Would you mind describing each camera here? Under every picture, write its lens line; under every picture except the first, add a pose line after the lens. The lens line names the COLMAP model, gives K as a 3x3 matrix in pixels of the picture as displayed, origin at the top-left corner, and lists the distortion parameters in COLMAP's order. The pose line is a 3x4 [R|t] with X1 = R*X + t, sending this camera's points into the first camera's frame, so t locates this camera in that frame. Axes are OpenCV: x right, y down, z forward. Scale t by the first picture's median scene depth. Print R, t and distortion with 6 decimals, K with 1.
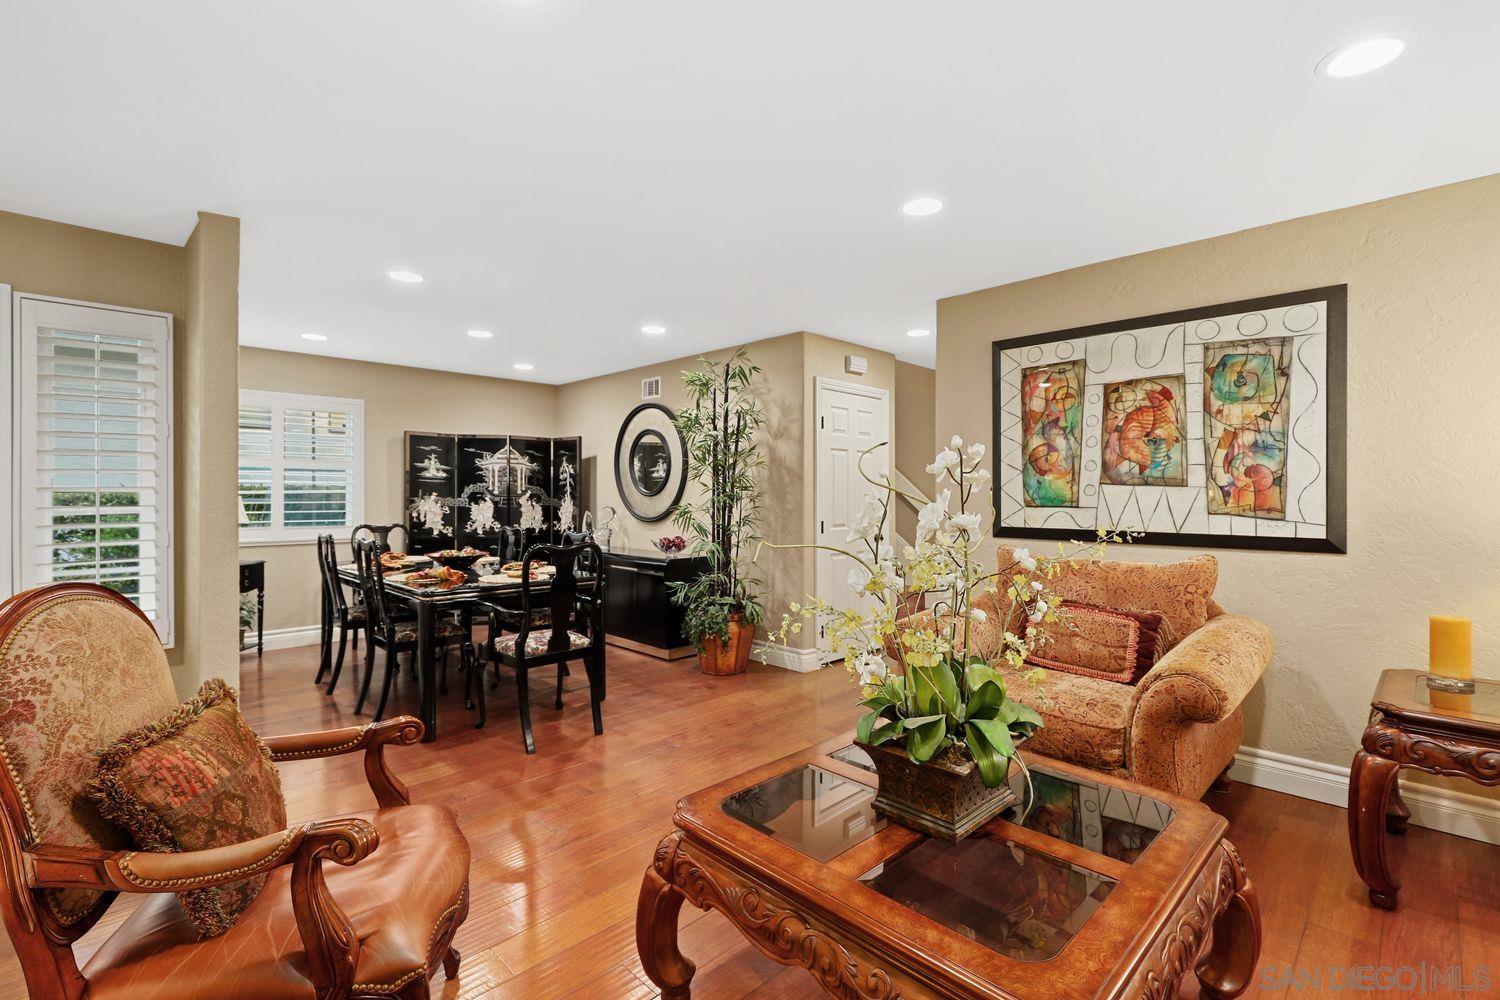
lens RADIAL K [[674.5, 0, 755.0], [0, 674.5, 498.3], [0, 0, 1]] dist [-0.003068, -0.000021]
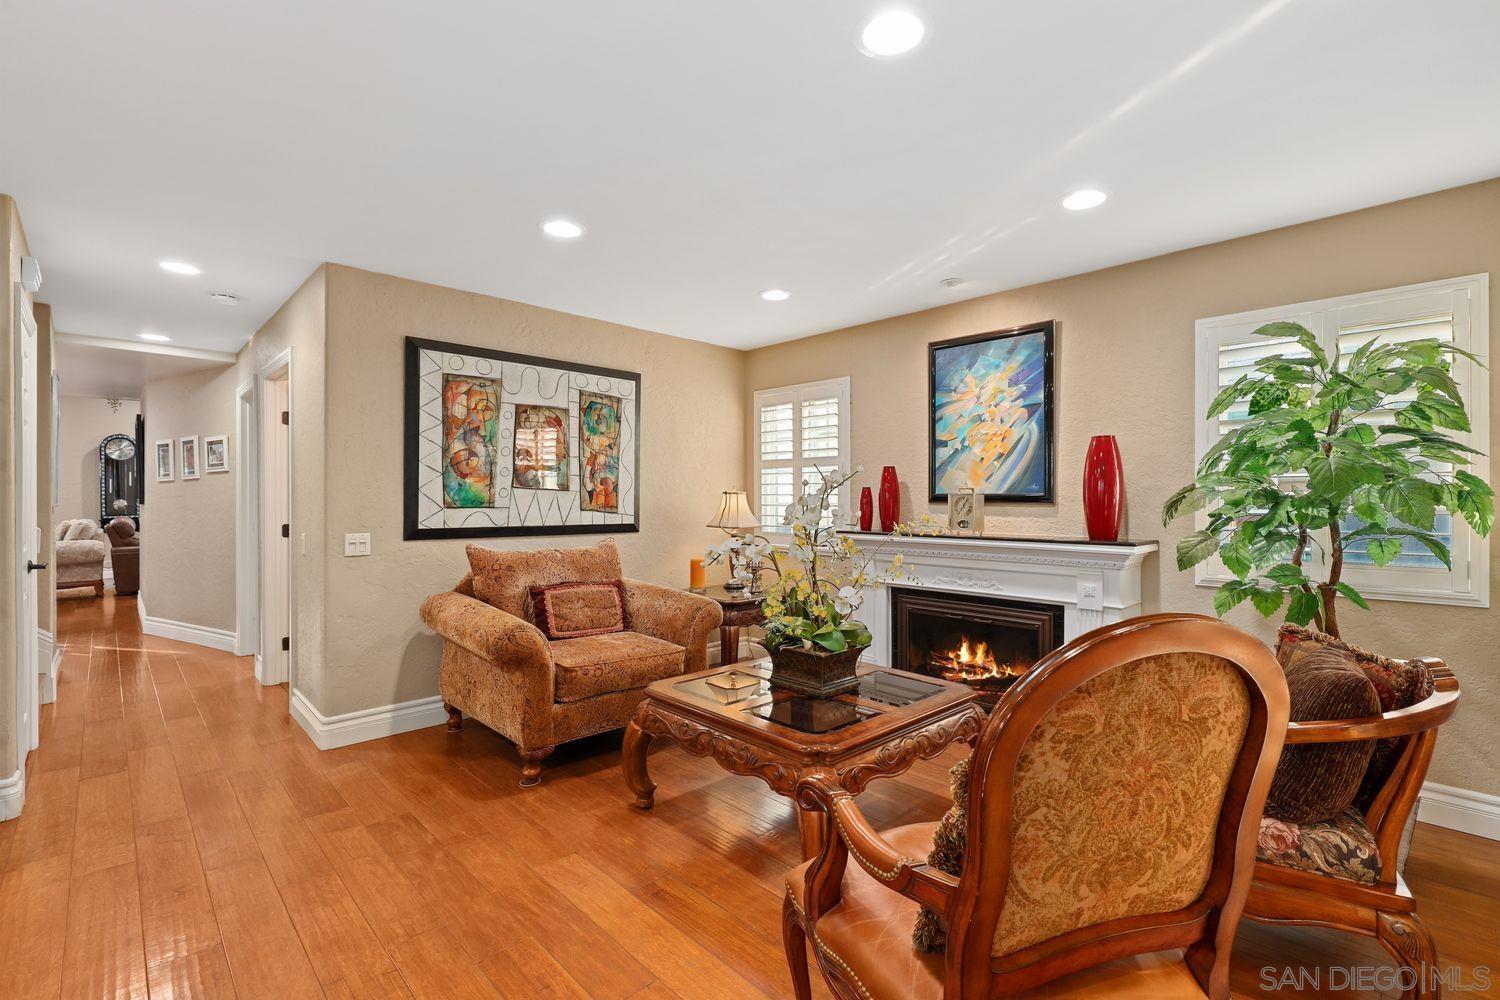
lens RADIAL K [[674.5, 0, 755.0], [0, 674.5, 498.3], [0, 0, 1]] dist [-0.003068, -0.000021]
pose [[0.010746, 0.002023, 0.999940, -0.696632], [0.003518, 0.999992, -0.002061, 0.001689], [-0.999936, 0.003539, 0.010739, 0.579311]]
